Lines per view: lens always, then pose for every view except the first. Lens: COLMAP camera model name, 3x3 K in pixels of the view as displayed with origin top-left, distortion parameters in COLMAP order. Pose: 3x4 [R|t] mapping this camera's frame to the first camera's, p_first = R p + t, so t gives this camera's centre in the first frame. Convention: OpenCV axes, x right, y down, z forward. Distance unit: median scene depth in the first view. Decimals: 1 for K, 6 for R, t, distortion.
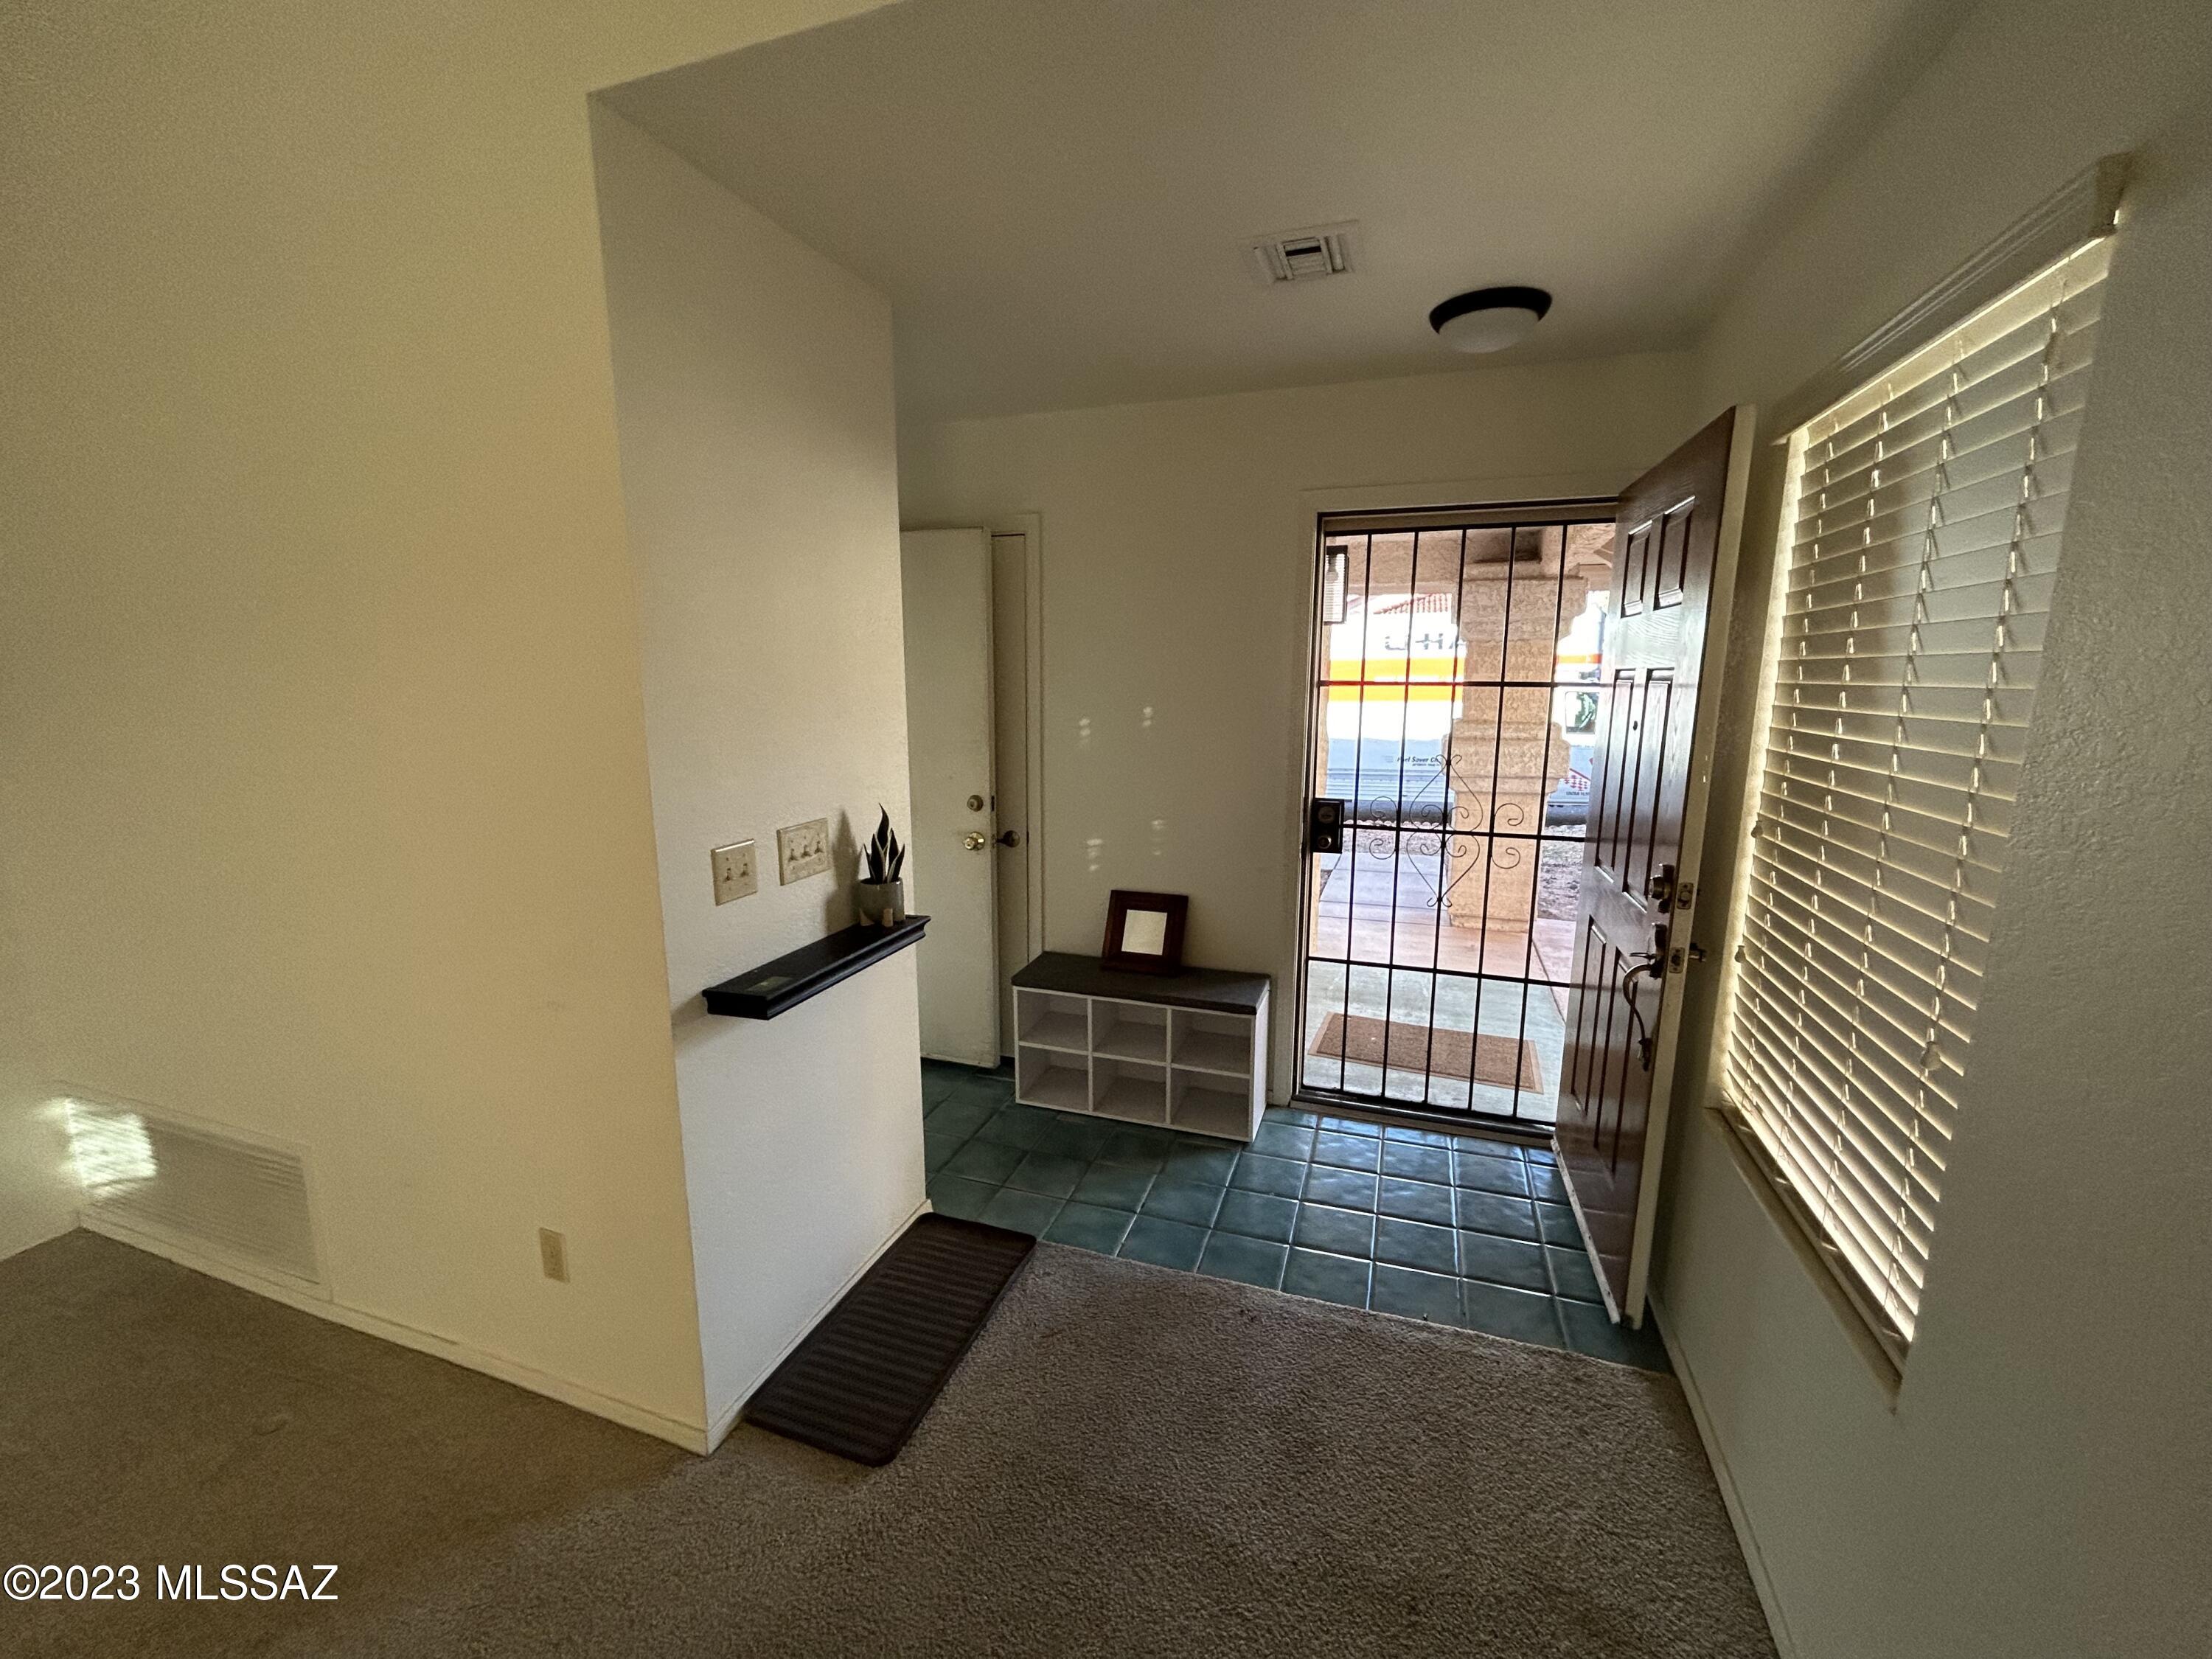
lens RADIAL K [[907.4, 0, 1106.0], [0, 907.4, 829.5], [0, 0, 1]] dist [-0.009225, 0.009558]
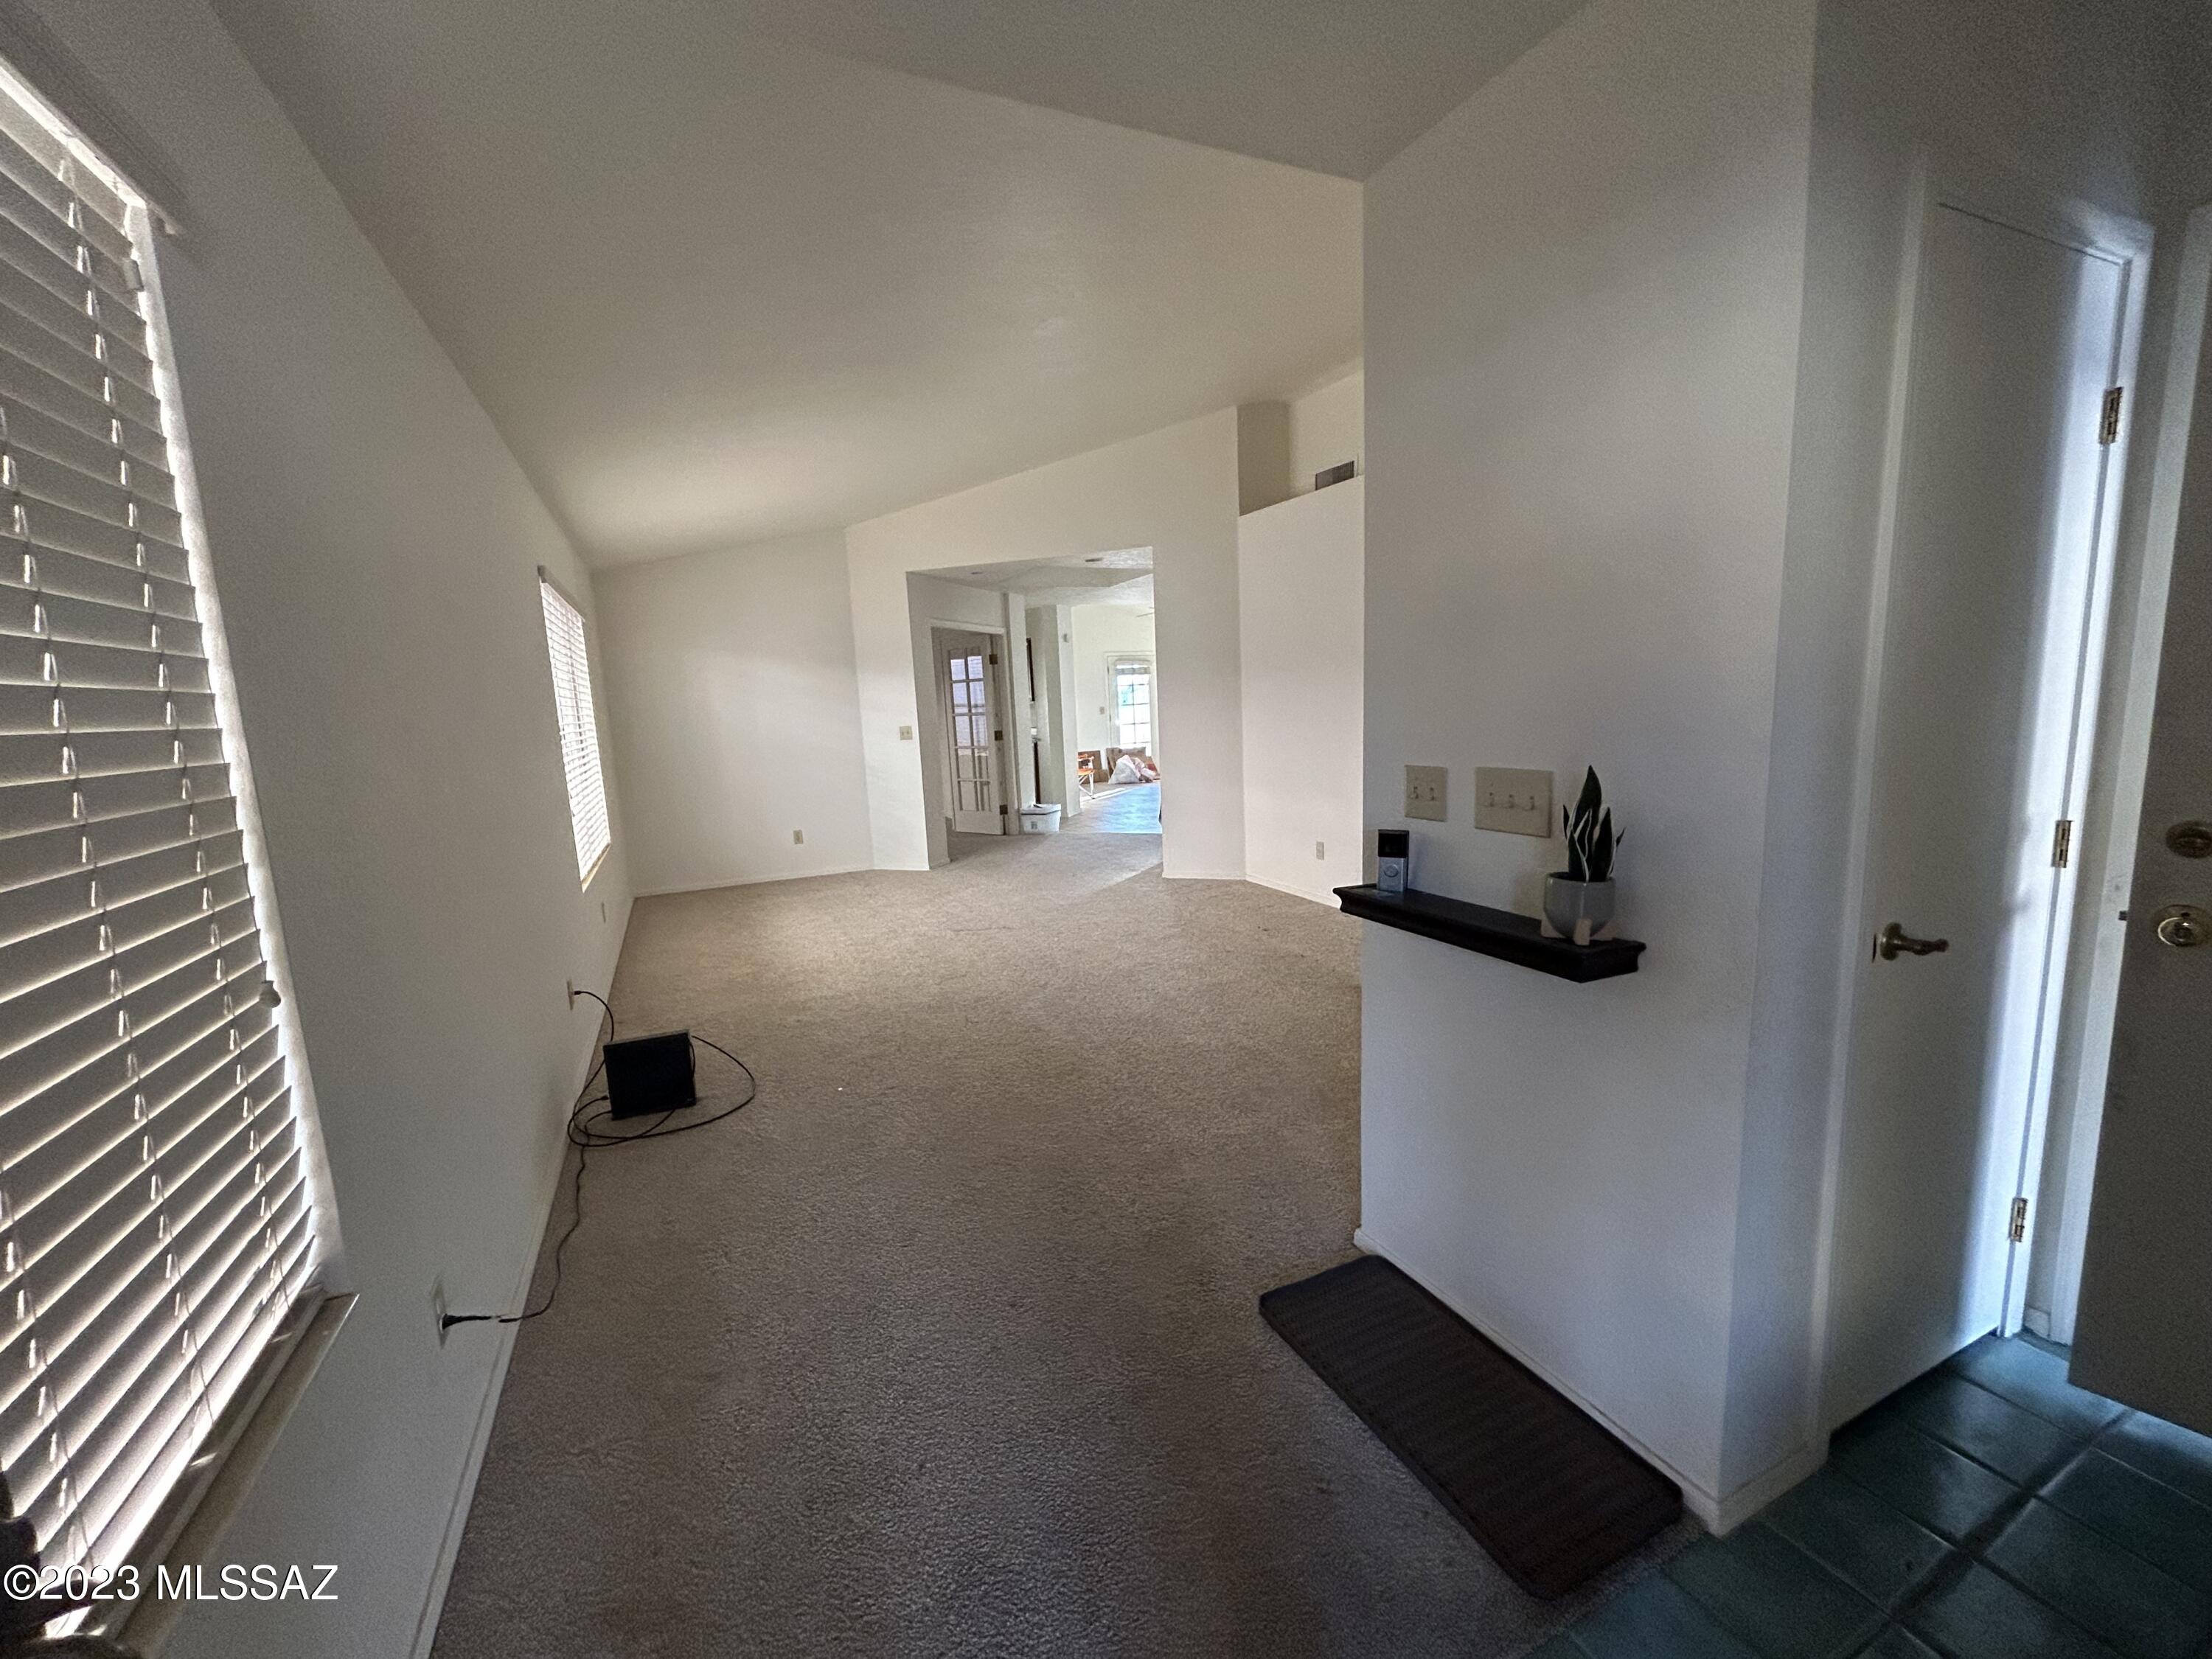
lens RADIAL K [[907.4, 0, 1106.0], [0, 907.4, 829.5], [0, 0, 1]] dist [-0.009225, 0.009558]
pose [[-0.723380, 0.129711, -0.678156, 0.322175], [-0.076808, 0.960981, 0.265737, -0.090023], [0.686164, 0.244317, -0.685192, 0.805851]]
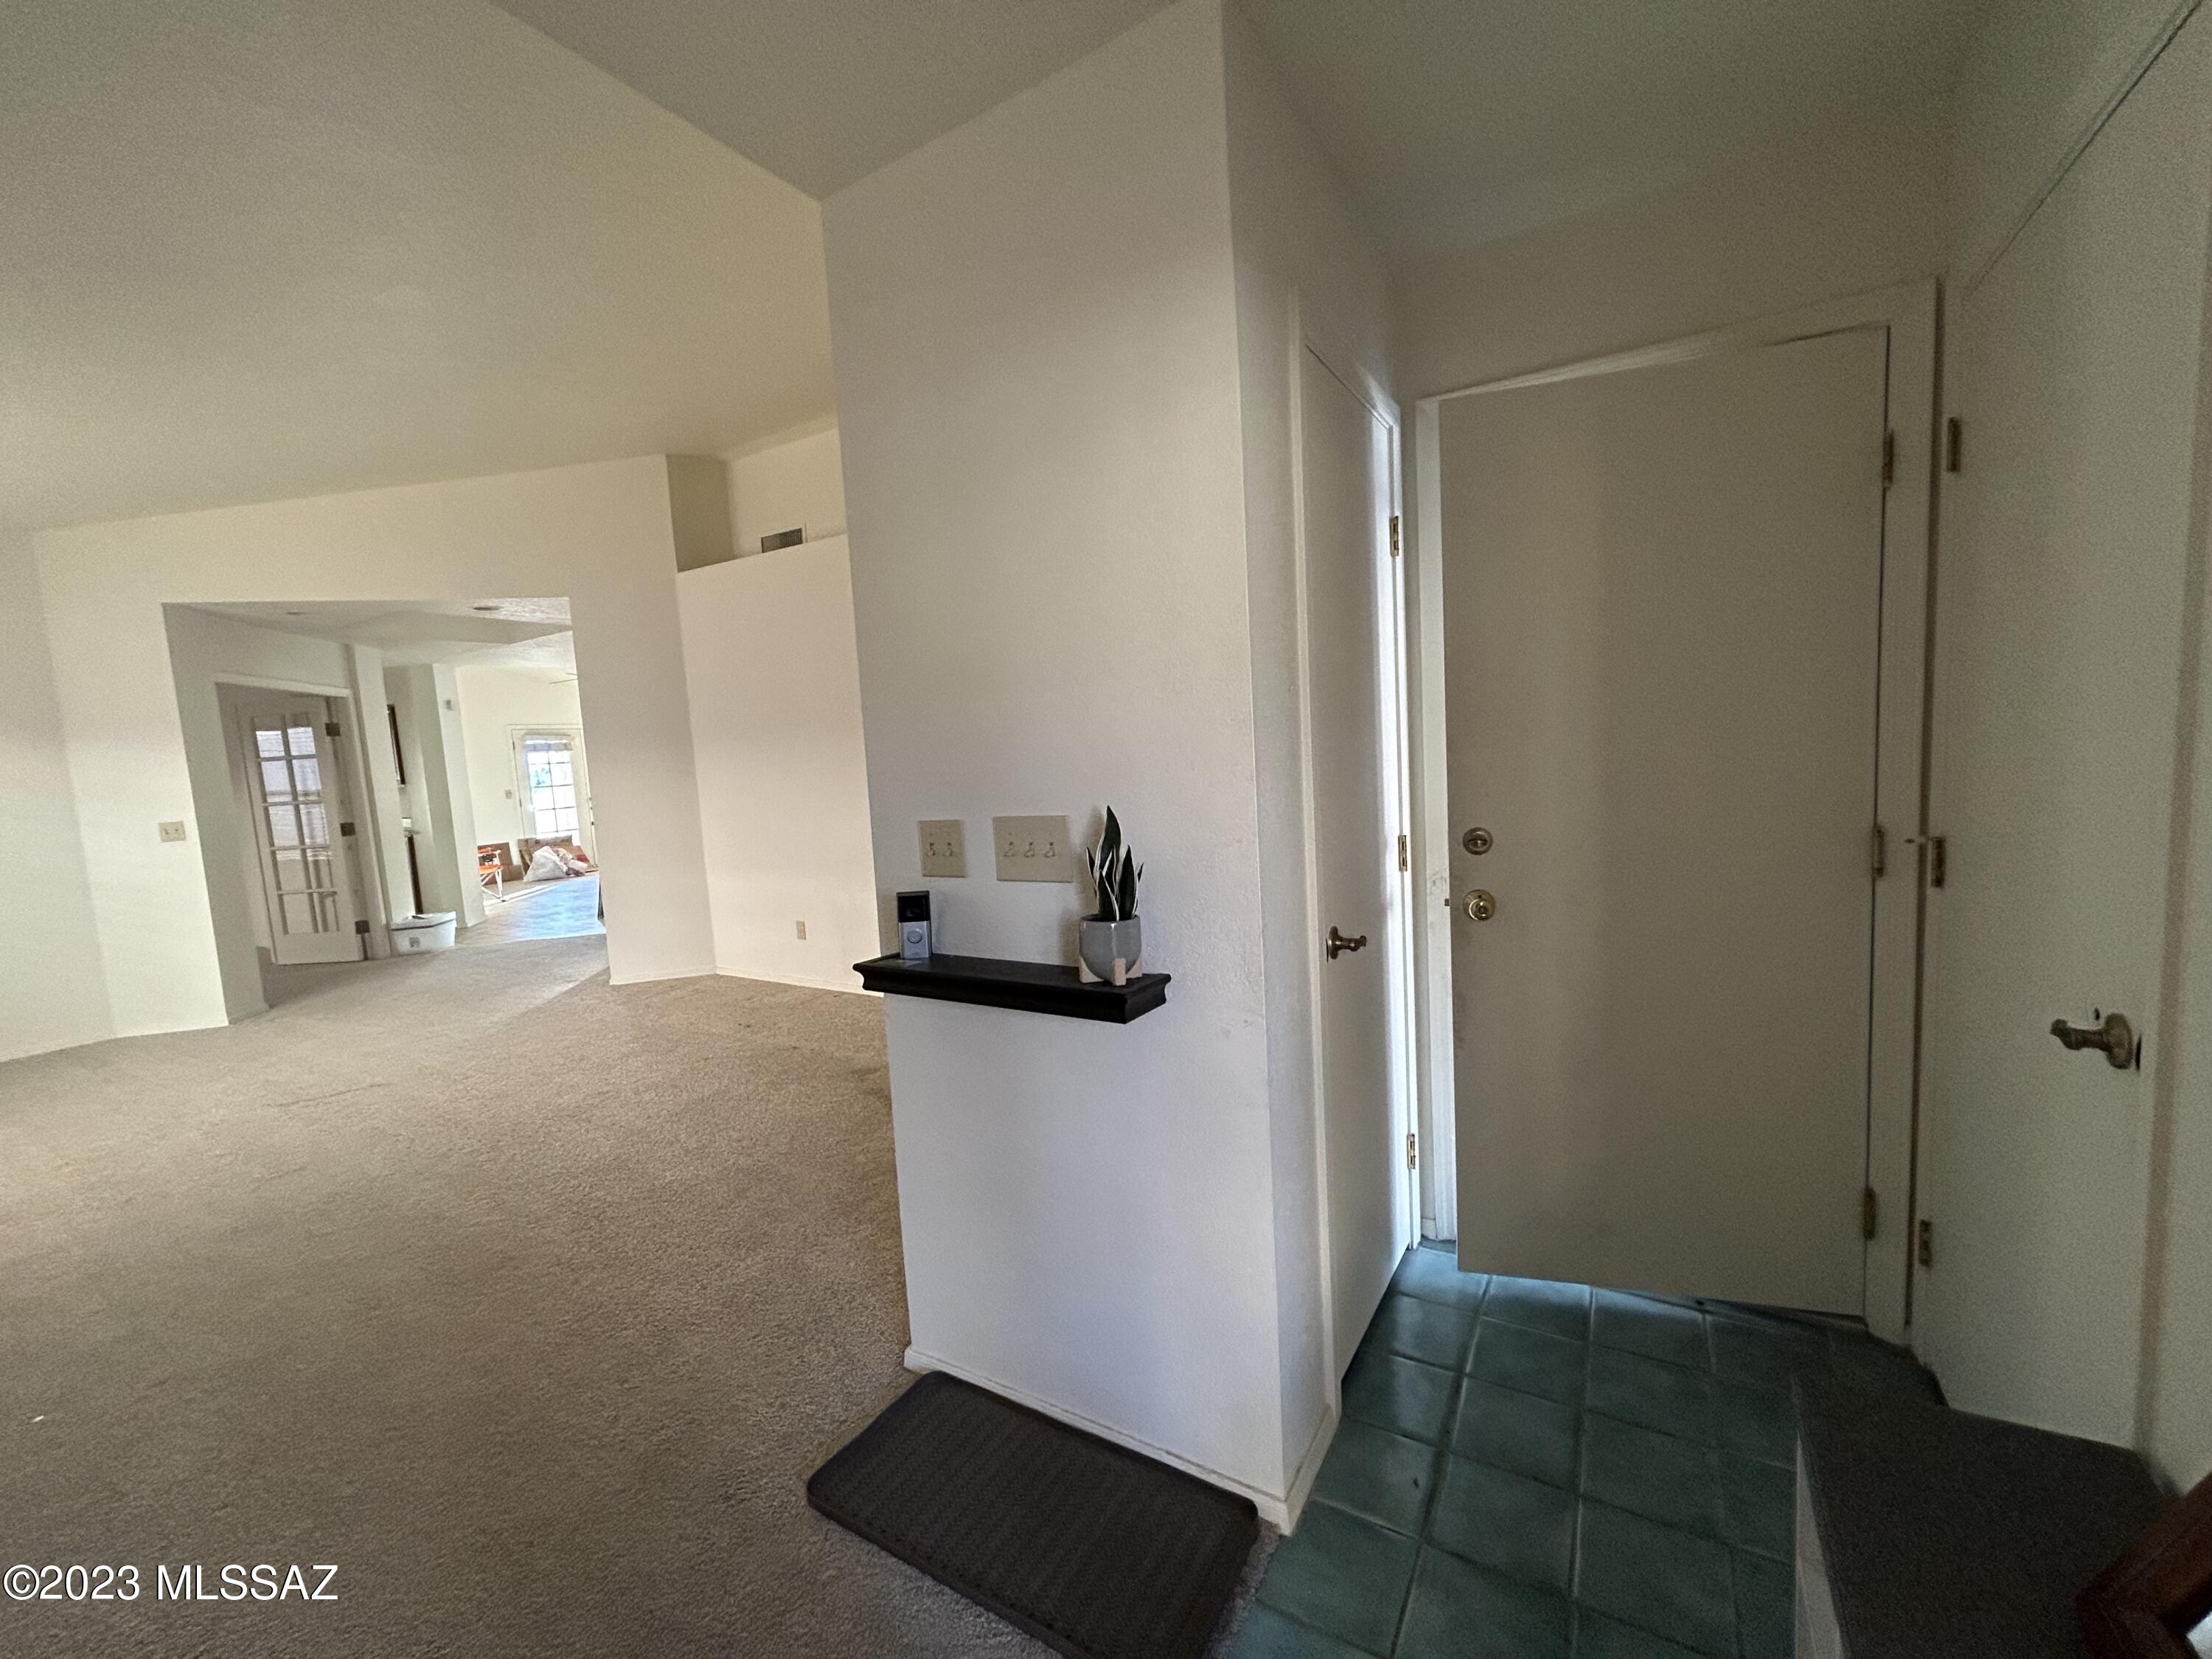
lens RADIAL K [[907.4, 0, 1106.0], [0, 907.4, 829.5], [0, 0, 1]] dist [-0.009225, 0.009558]
pose [[-0.224263, 0.101247, -0.969255, 0.279202], [-0.108773, 0.985773, 0.128140, -0.064906], [0.968439, 0.134166, -0.210060, 0.748711]]
